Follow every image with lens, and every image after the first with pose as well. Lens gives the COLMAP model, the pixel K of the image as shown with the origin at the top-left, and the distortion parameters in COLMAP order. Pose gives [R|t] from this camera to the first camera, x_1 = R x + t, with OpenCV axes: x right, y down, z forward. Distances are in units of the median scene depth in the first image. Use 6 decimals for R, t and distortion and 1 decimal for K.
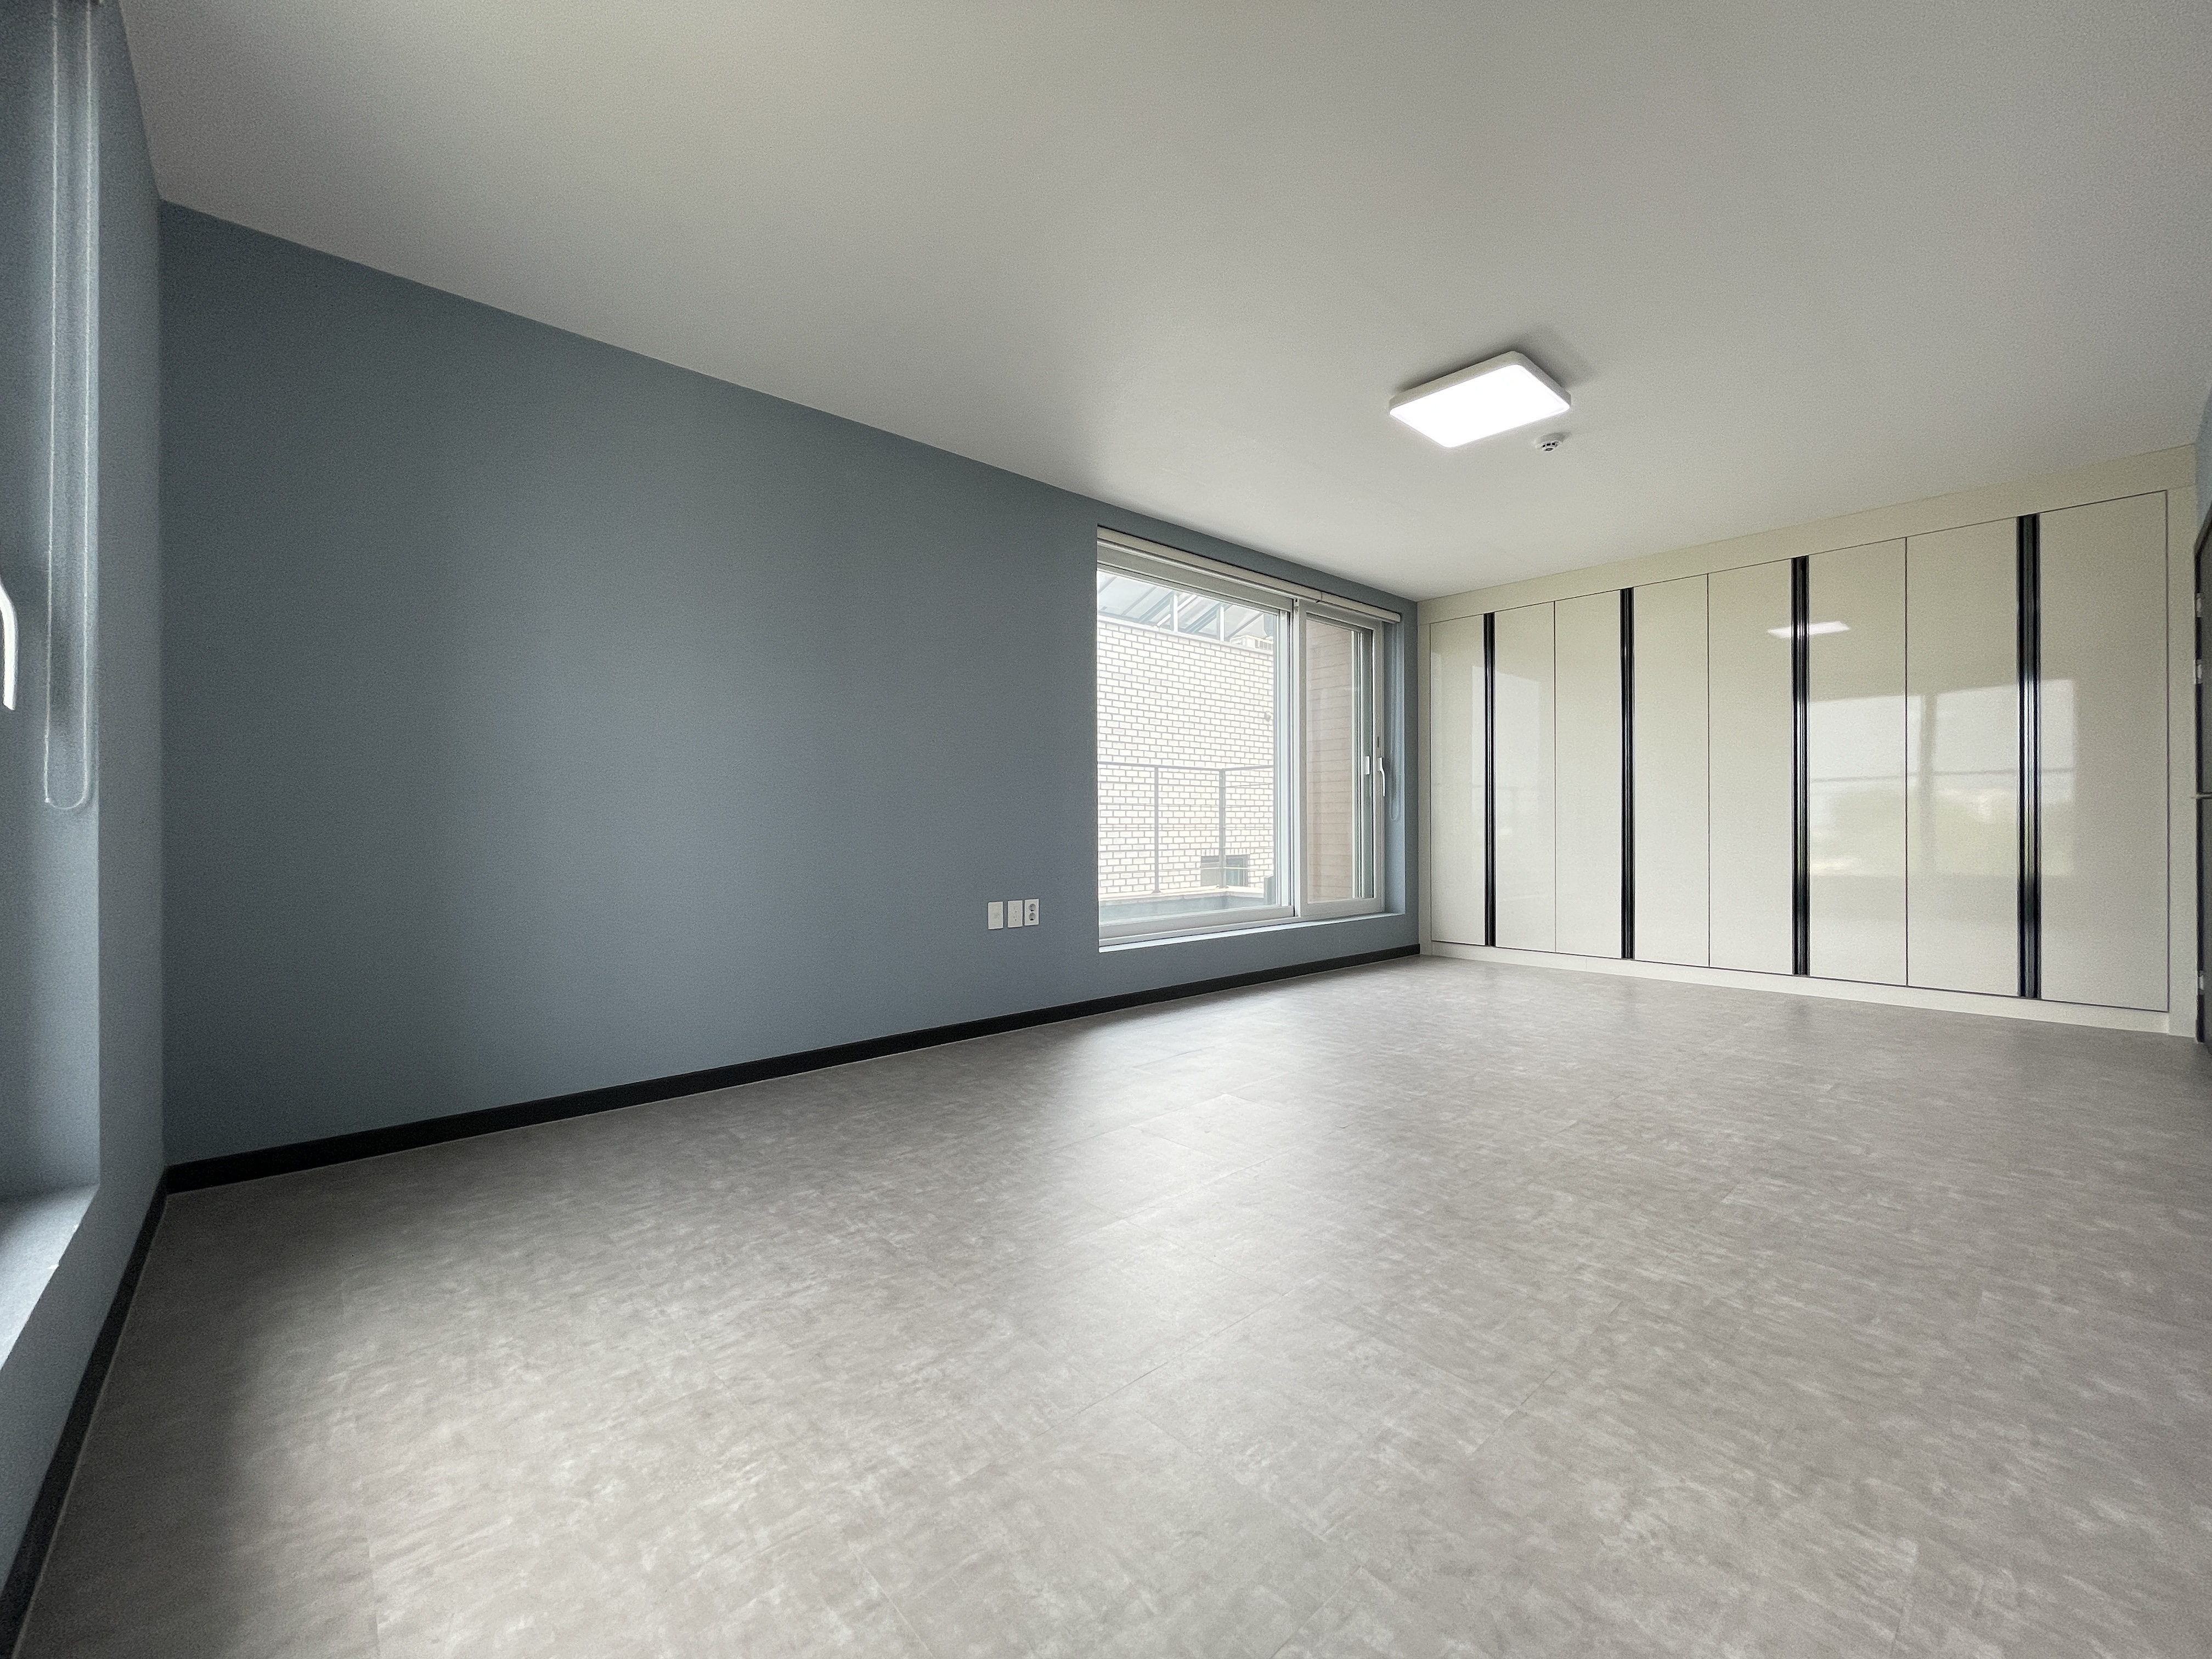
lens RADIAL K [[889.7, 0, 1120.1], [0, 889.7, 823.2], [0, 0, 1]] dist [0.003879, -0.002692]
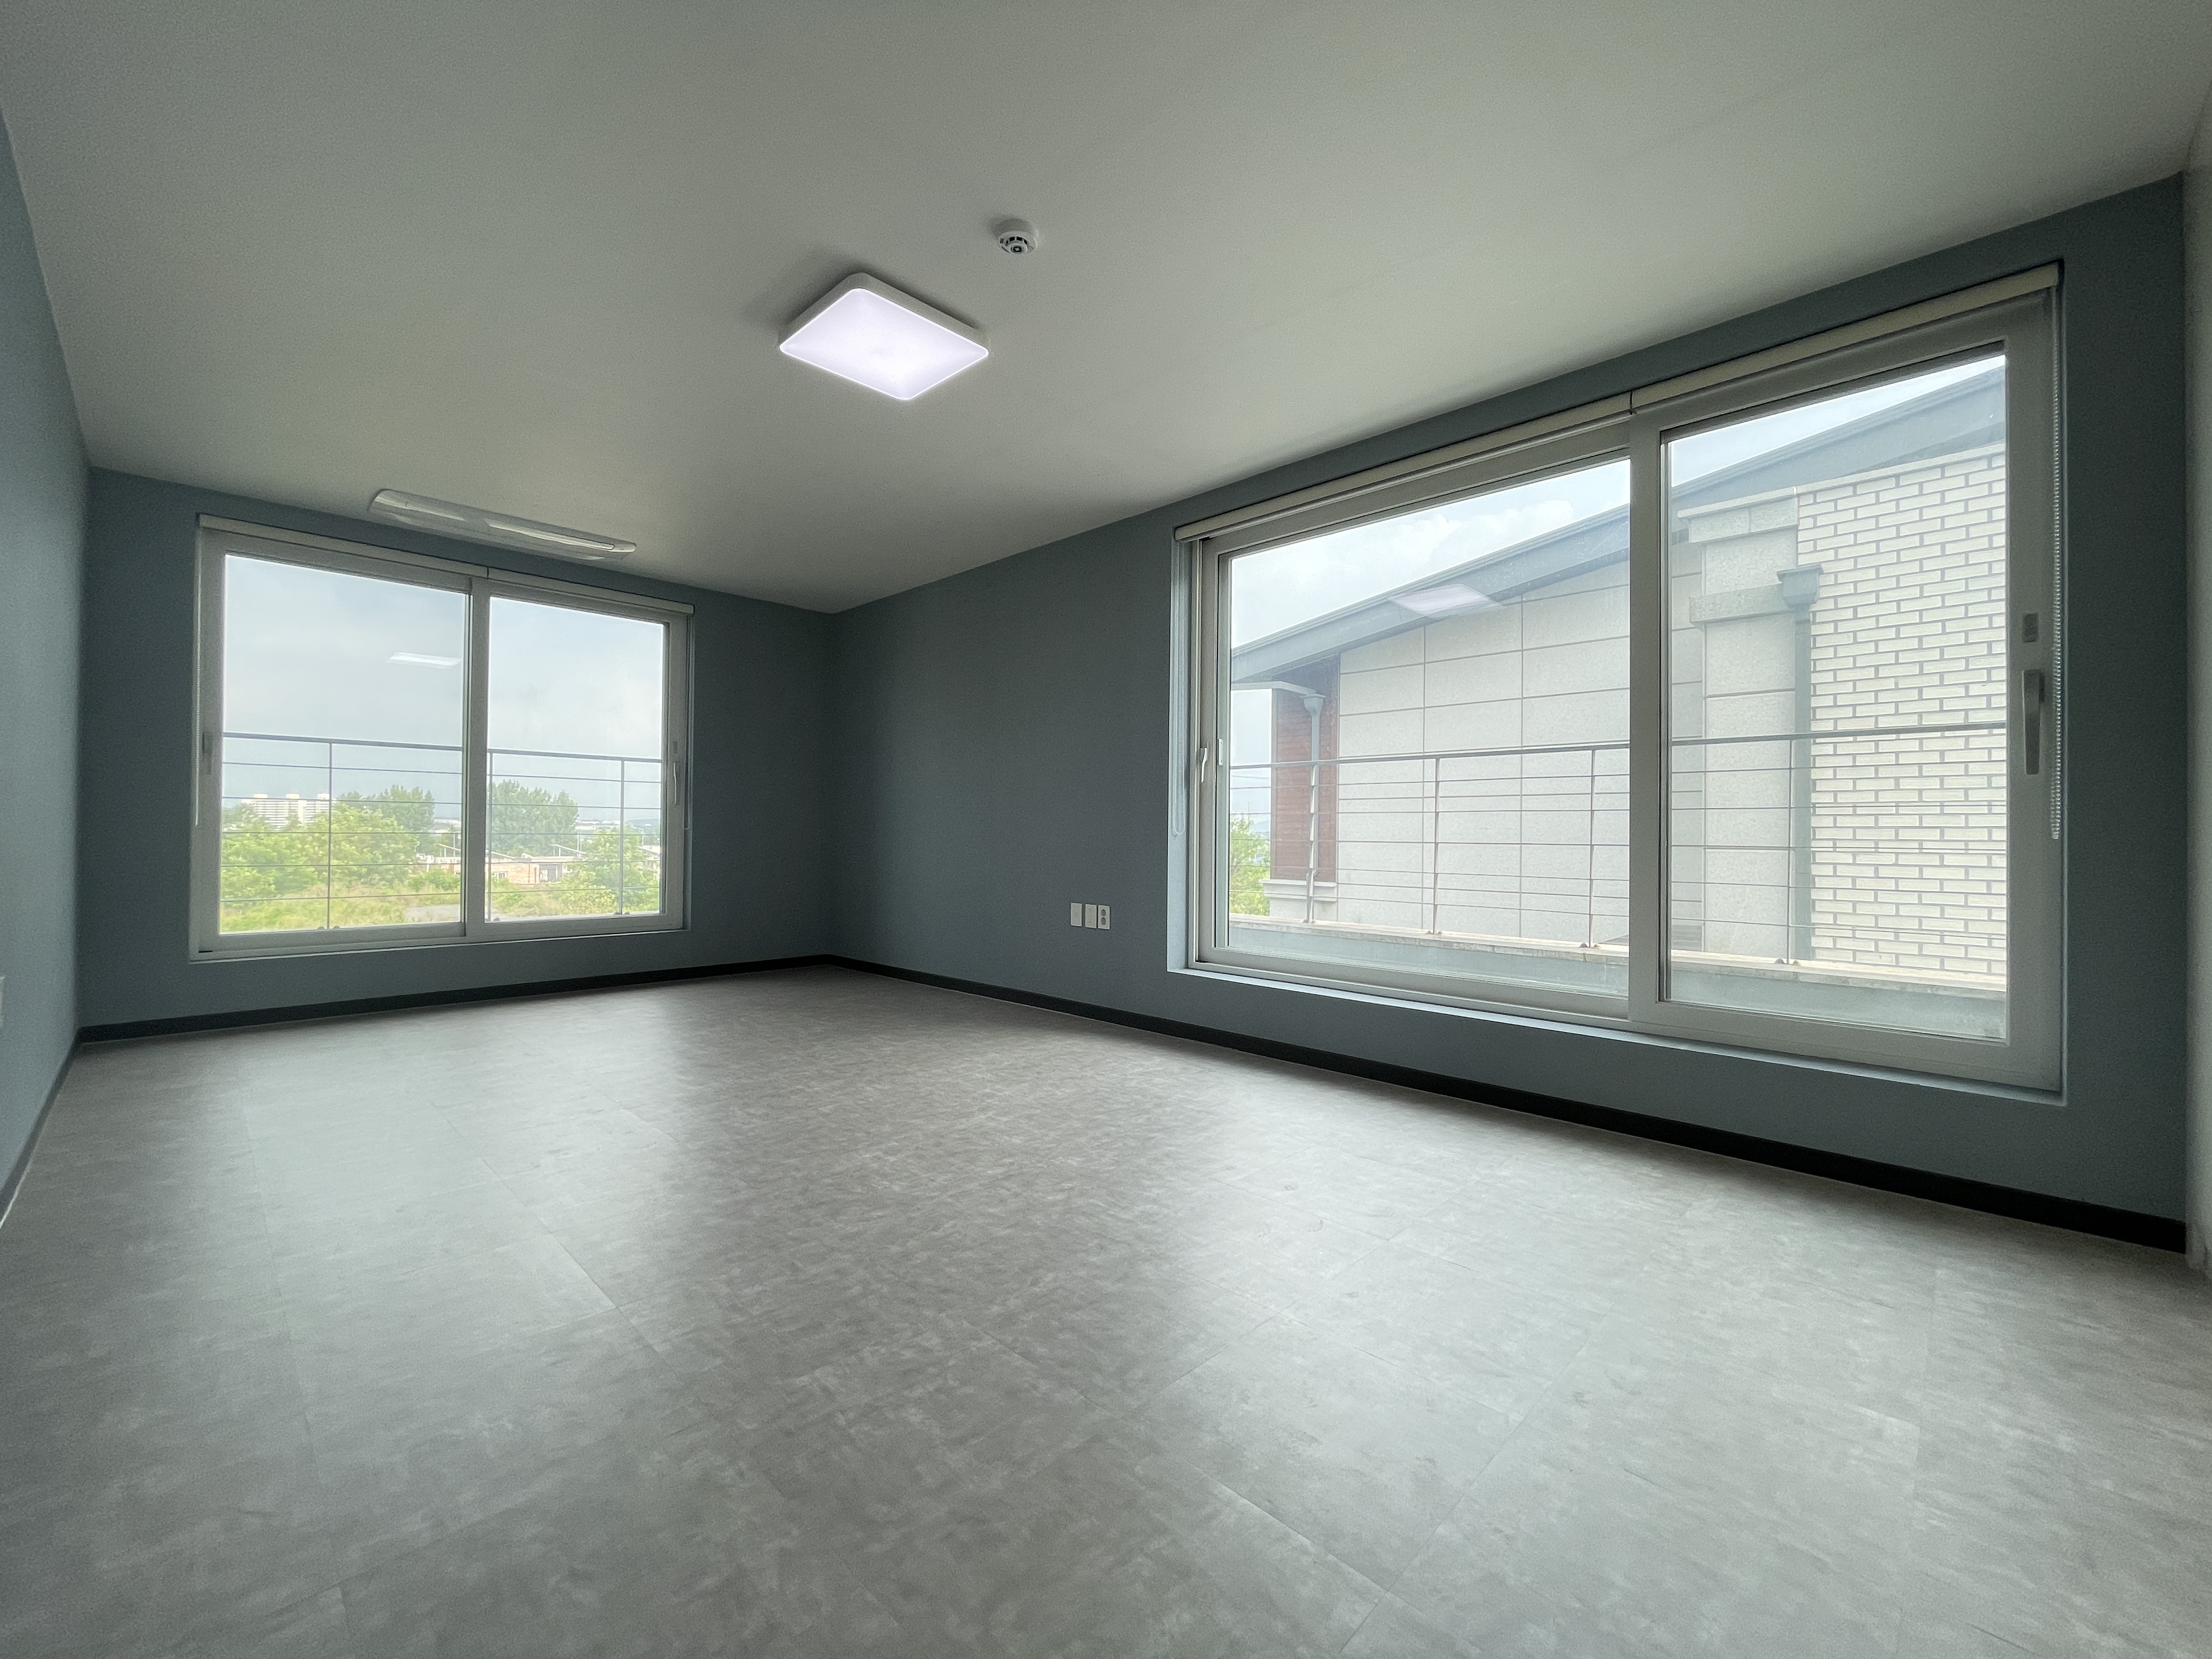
lens RADIAL K [[889.7, 0, 1102.4], [0, 889.7, 835.0], [0, 0, 1]] dist [0.003879, -0.002692]
pose [[0.077556, -0.003563, -0.996982, 1.008650], [-0.011411, 0.999925, -0.004462, 0.003950], [0.996923, 0.011723, 0.077510, 0.926479]]
